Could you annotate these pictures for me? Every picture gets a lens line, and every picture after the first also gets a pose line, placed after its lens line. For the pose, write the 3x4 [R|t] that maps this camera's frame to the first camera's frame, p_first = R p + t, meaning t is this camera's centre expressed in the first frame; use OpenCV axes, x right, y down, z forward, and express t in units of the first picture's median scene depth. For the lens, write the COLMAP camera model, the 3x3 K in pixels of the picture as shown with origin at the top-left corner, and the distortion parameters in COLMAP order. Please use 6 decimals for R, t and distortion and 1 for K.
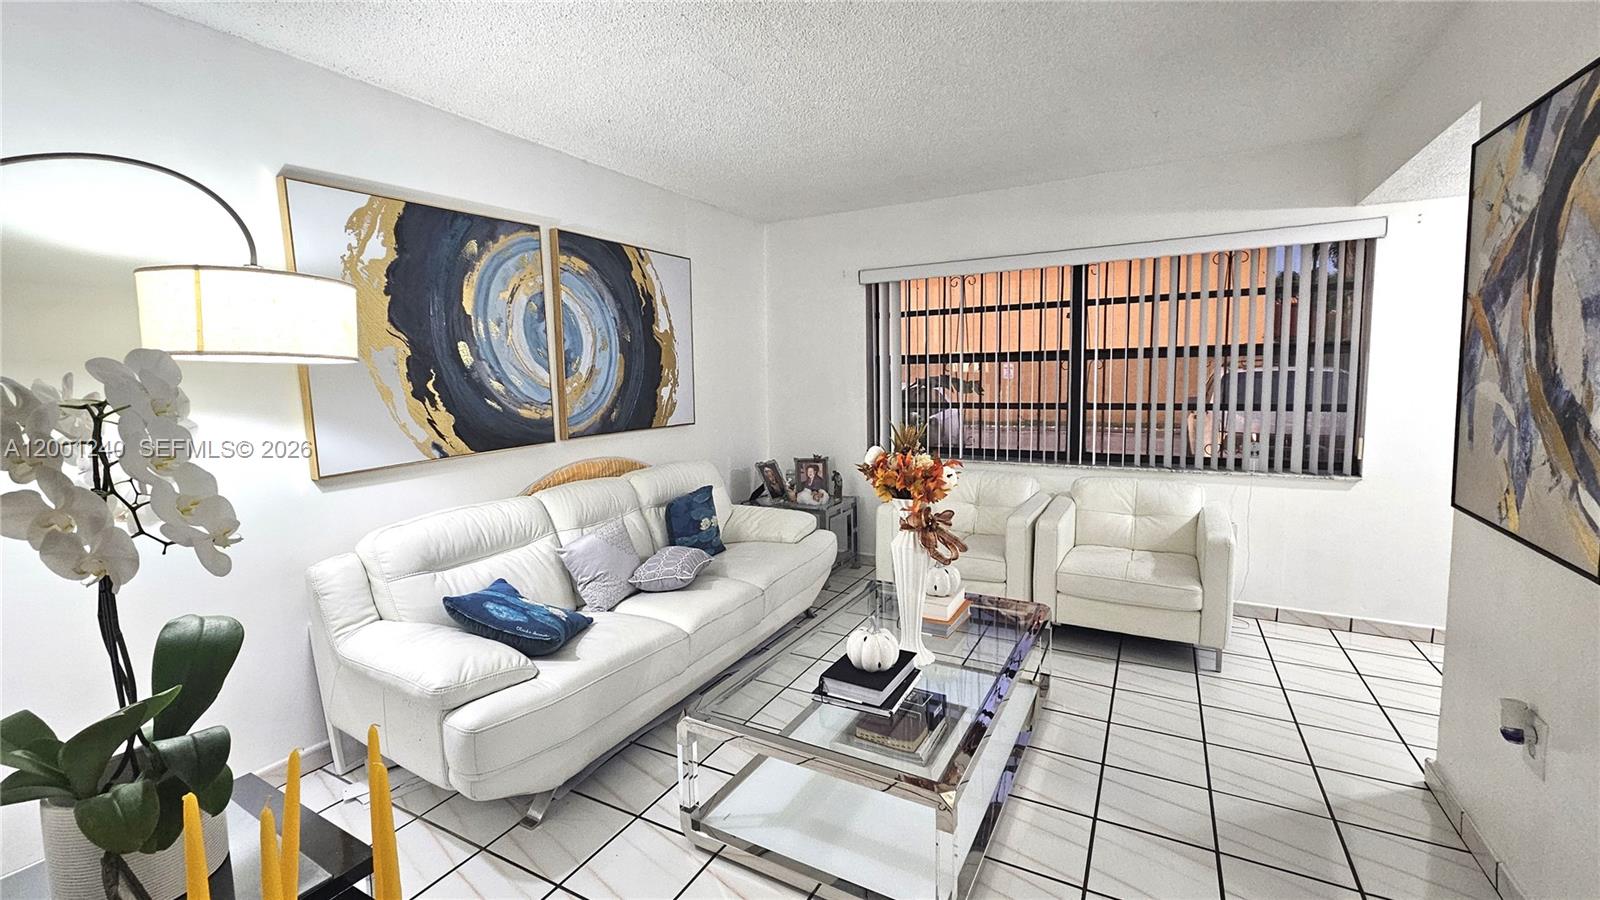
lens RADIAL K [[658.1, 0, 802.0], [0, 658.1, 440.8], [0, 0, 1]] dist [0.005070, -0.000297]
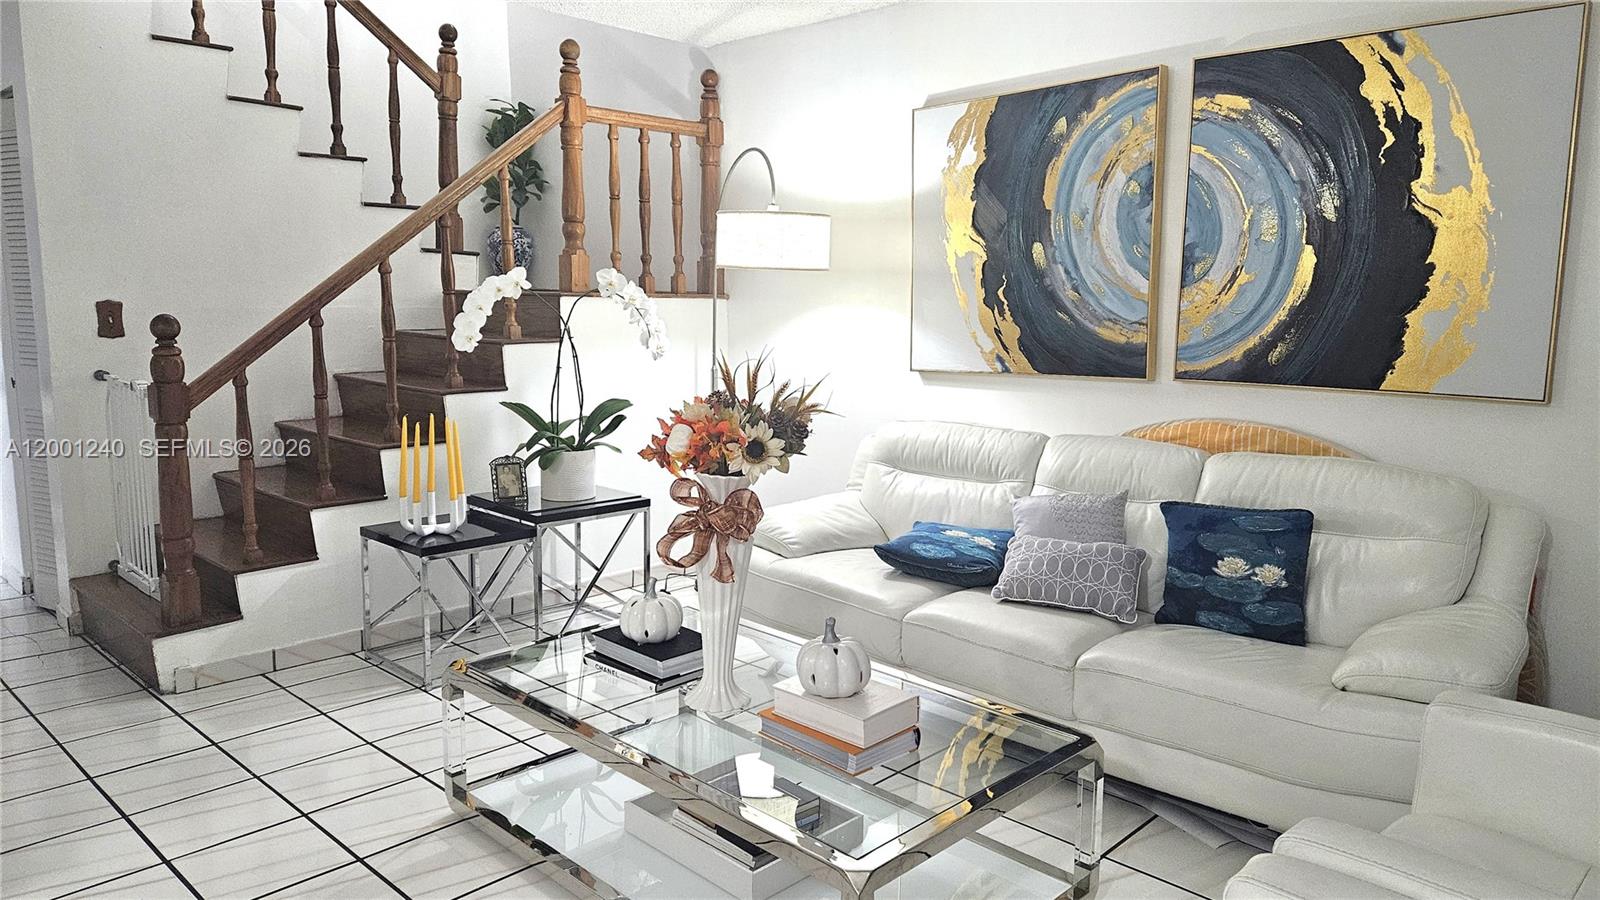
lens RADIAL K [[1066.4, 0, 800.4], [0, 1066.4, 456.2], [0, 0, 1]] dist [0.079731, -0.070265]
pose [[-0.255483, 0.164148, -0.952777, 0.983760], [-0.103071, 0.975241, 0.195656, -0.124608], [0.961304, 0.148190, -0.232238, 1.103598]]
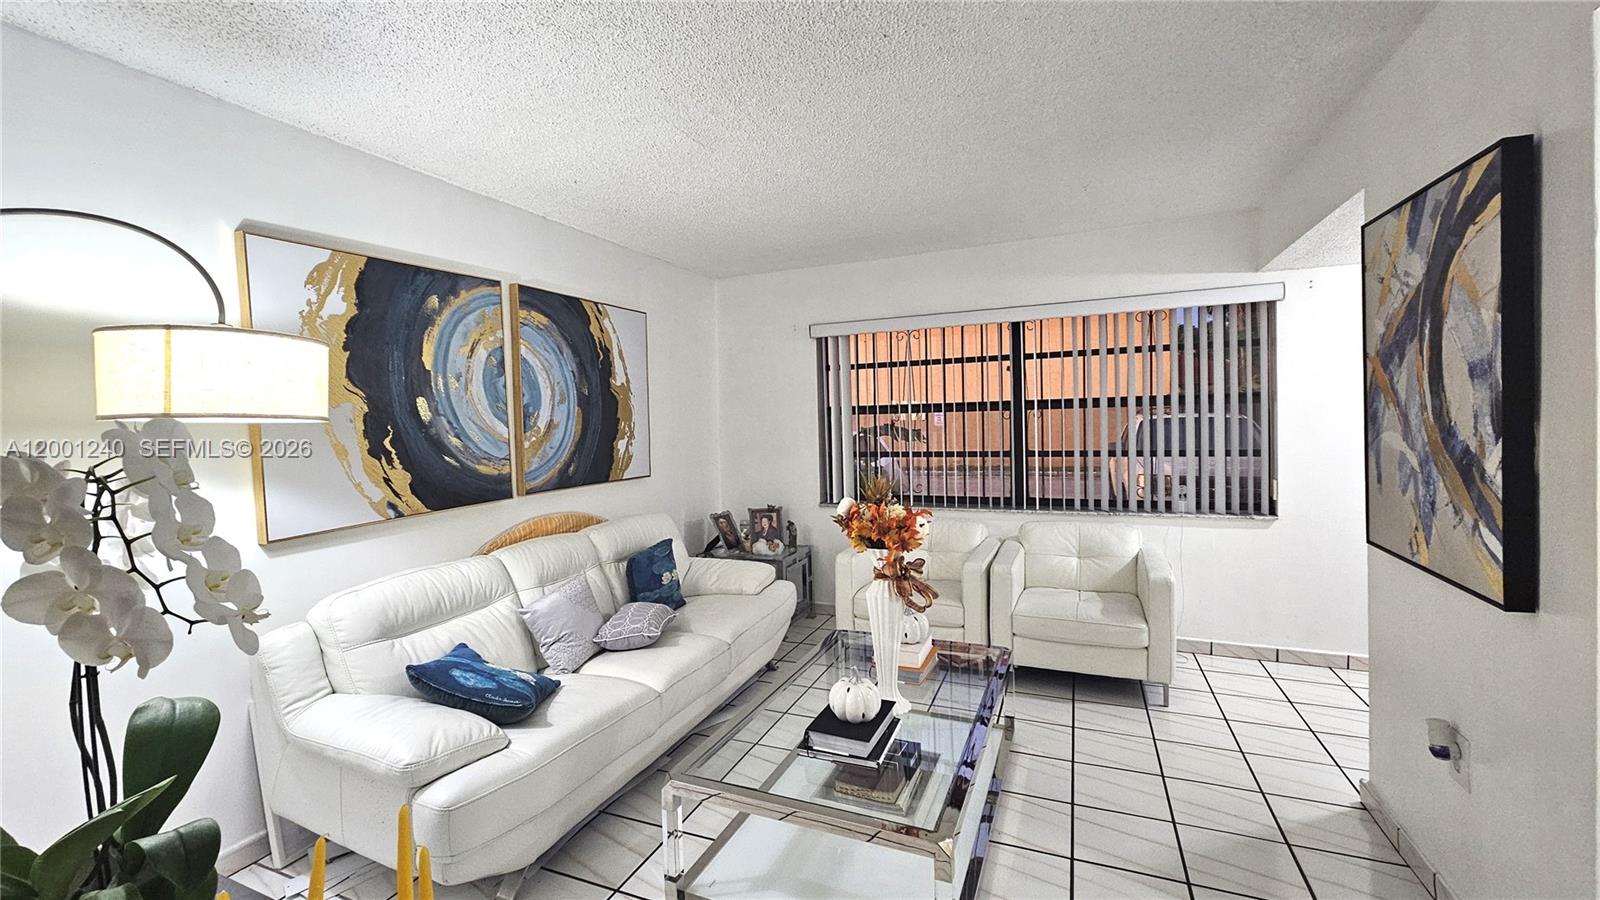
lens RADIAL K [[658.1, 0, 796.7], [0, 658.1, 443.4], [0, 0, 1]] dist [0.005070, -0.000297]
pose [[0.995432, -0.010834, 0.094859, -0.057048], [0.017215, 0.997624, -0.066711, -0.008031], [-0.093911, 0.068039, 0.993253, -0.017197]]
